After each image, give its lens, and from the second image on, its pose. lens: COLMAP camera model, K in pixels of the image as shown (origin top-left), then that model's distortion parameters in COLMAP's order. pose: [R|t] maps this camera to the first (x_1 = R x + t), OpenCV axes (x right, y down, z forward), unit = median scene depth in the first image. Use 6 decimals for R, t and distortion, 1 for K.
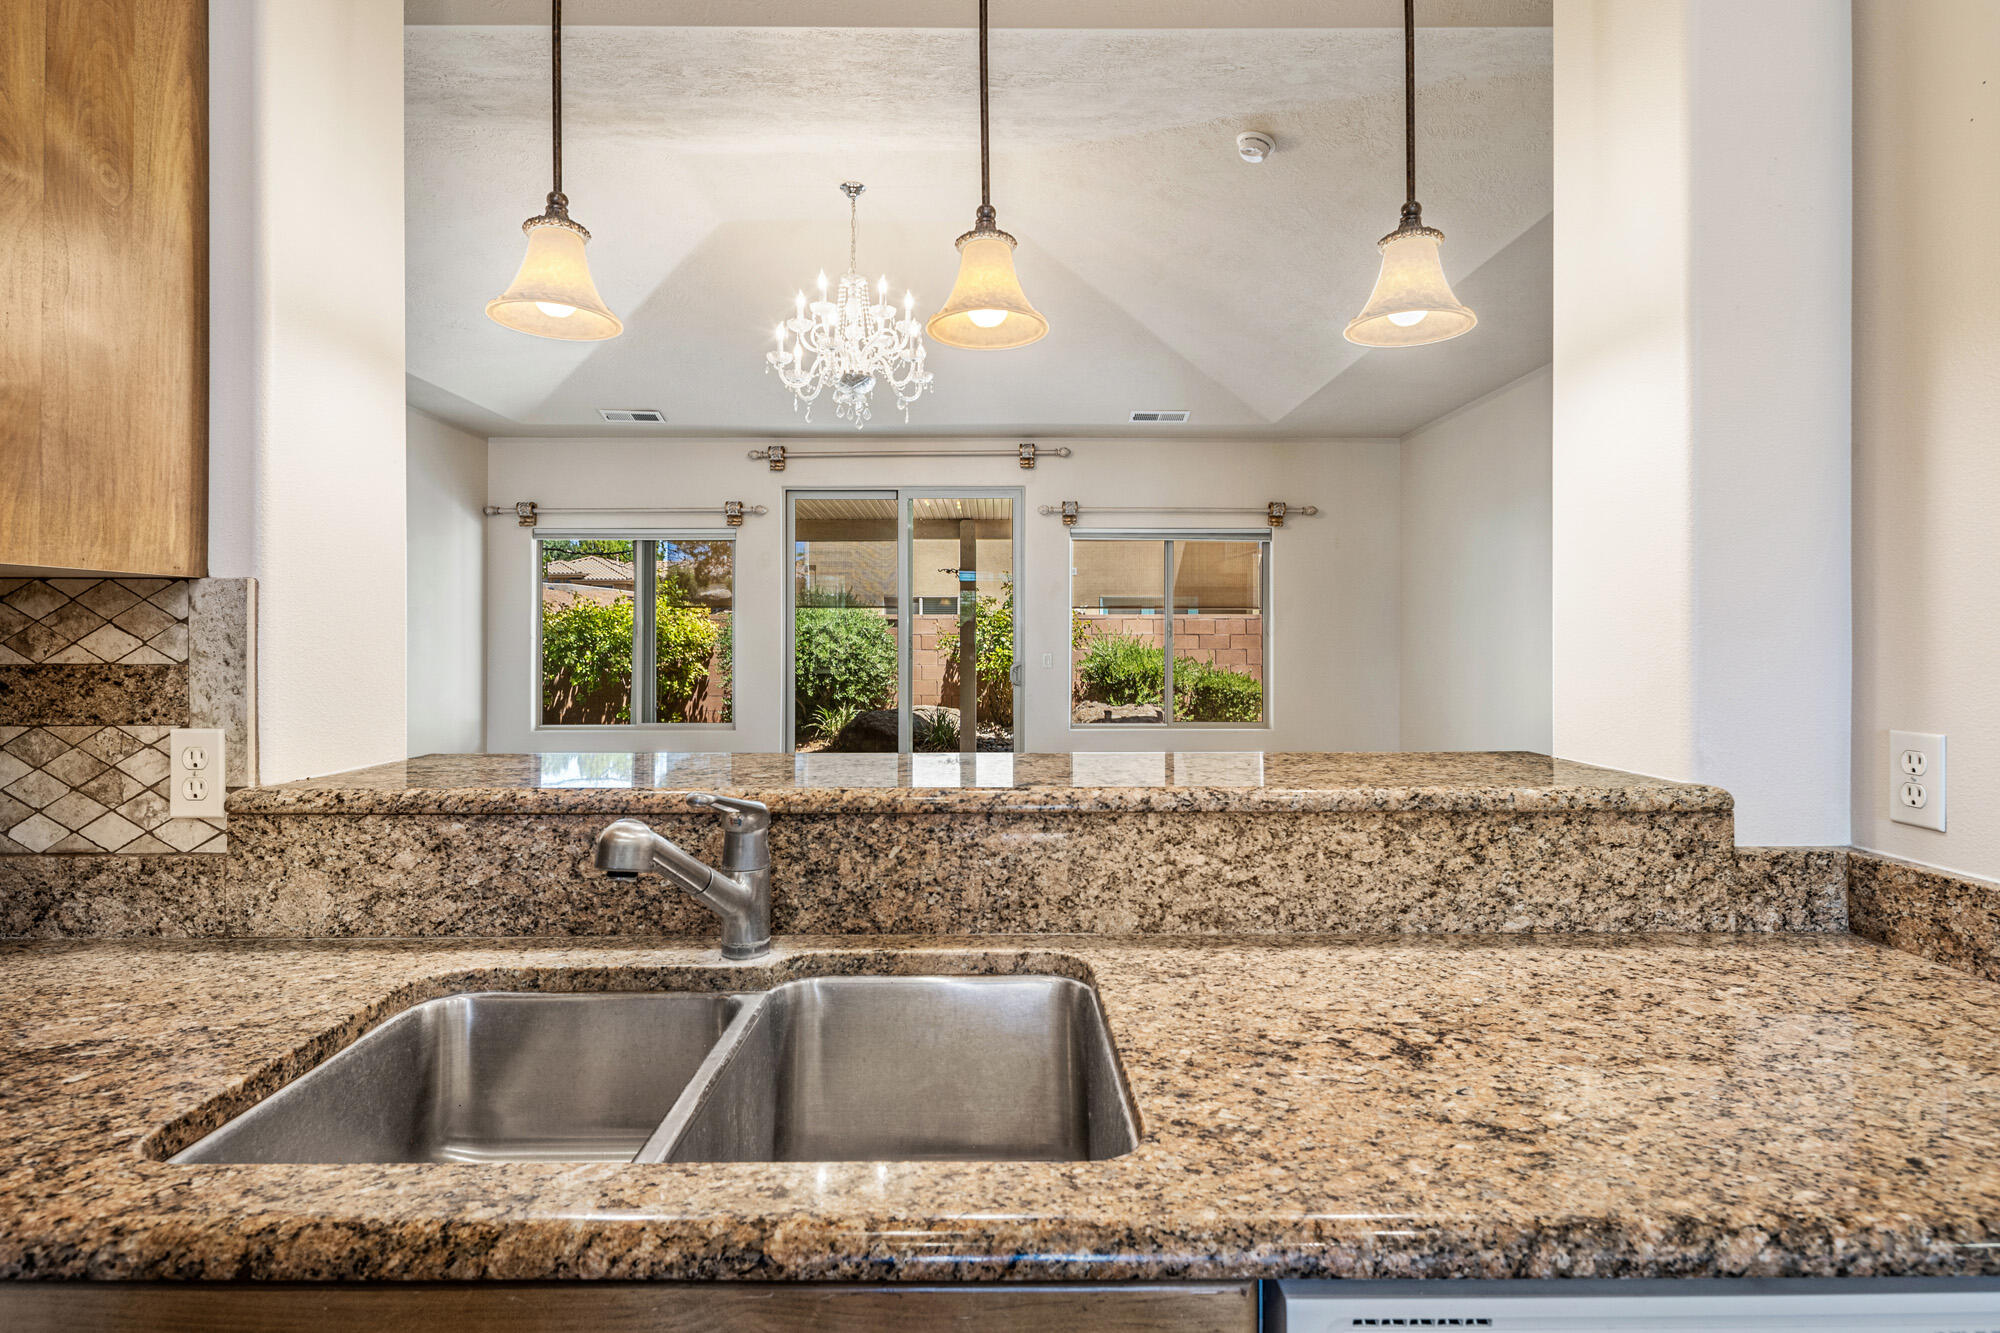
lens RADIAL K [[977.0, 0, 999.8], [0, 977.0, 635.5], [0, 0, 1]] dist [0.001941, -0.000080]
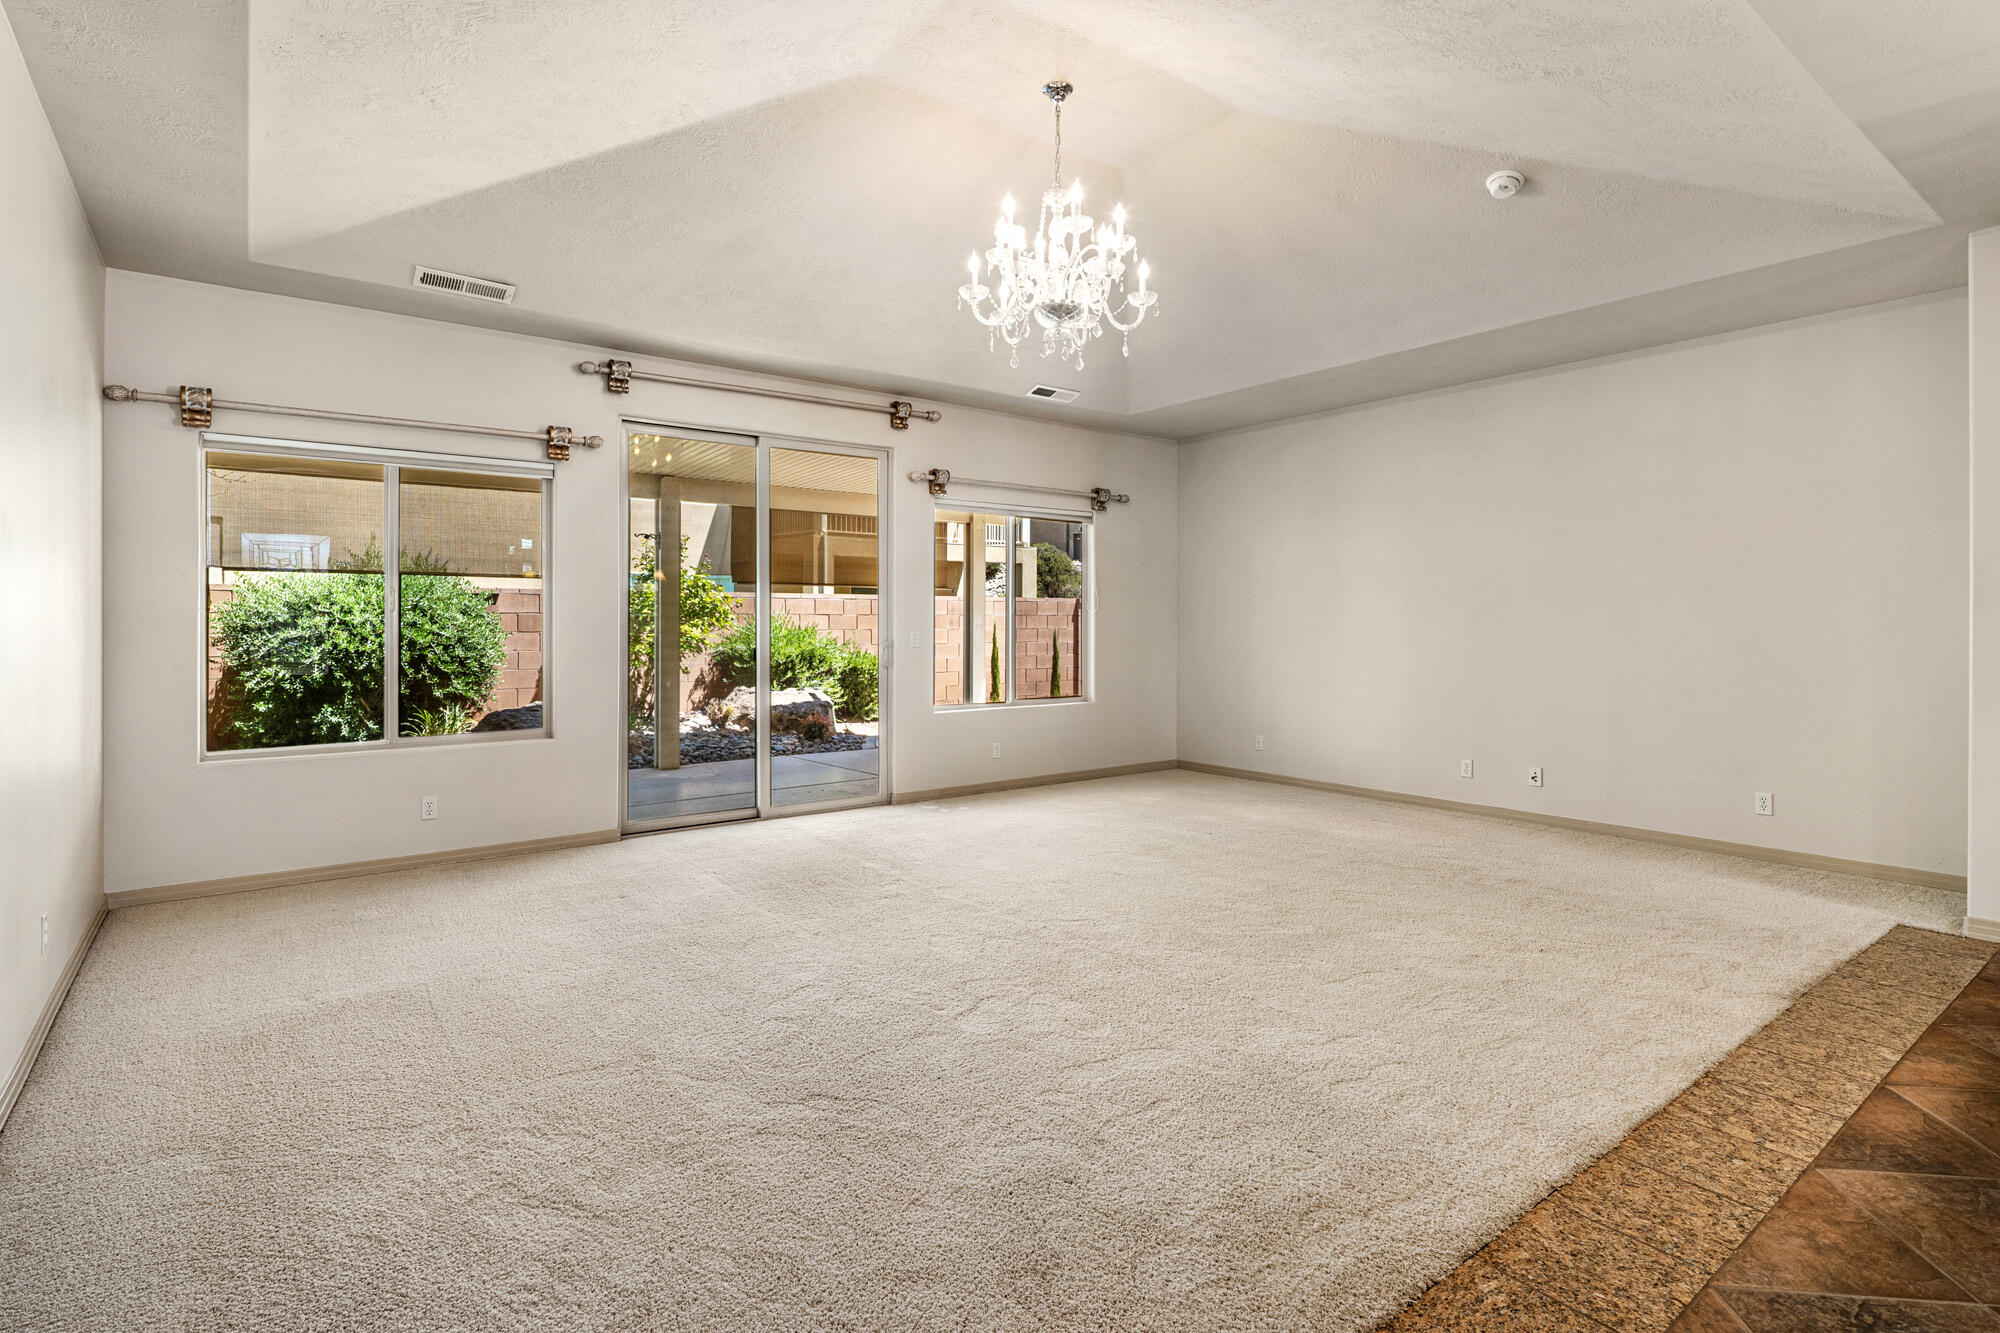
lens RADIAL K [[981.5, 0, 999.5], [0, 981.5, 624.3], [0, 0, 1]] dist [0.006076, -0.005207]
pose [[0.801723, -0.001794, 0.597693, -0.449620], [-0.001334, 0.999988, 0.004791, 0.007421], [-0.597694, -0.004639, 0.801711, 0.210228]]
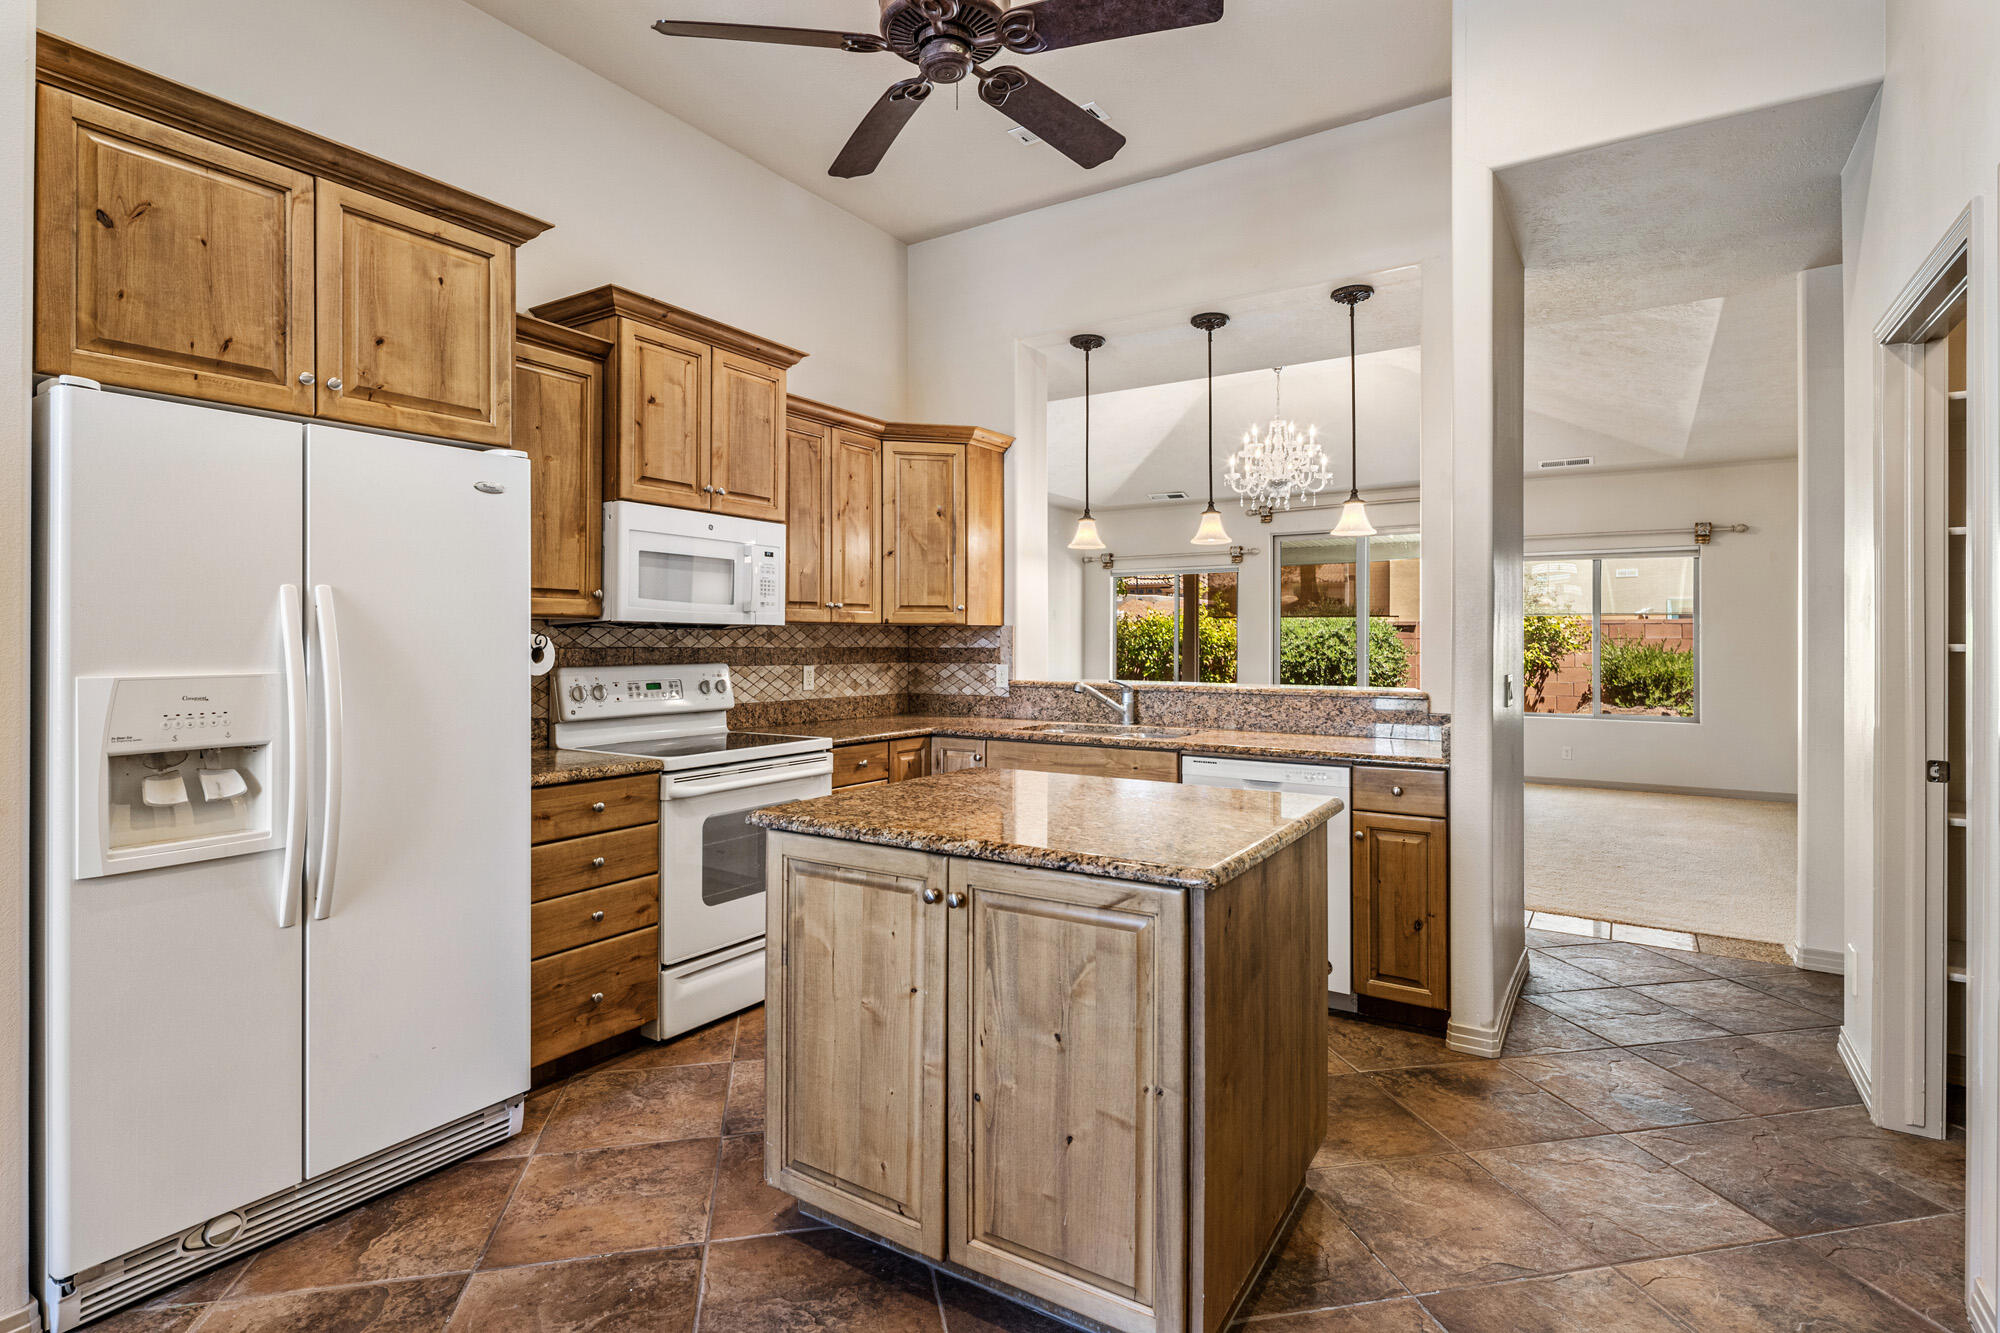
lens RADIAL K [[977.0, 0, 999.8], [0, 977.0, 635.5], [0, 0, 1]] dist [0.001941, -0.000080]
pose [[0.835327, -0.000248, -0.549754, 0.228375], [-0.001342, 0.999996, -0.002492, -0.001747], [0.549752, 0.002819, 0.835323, -0.393451]]
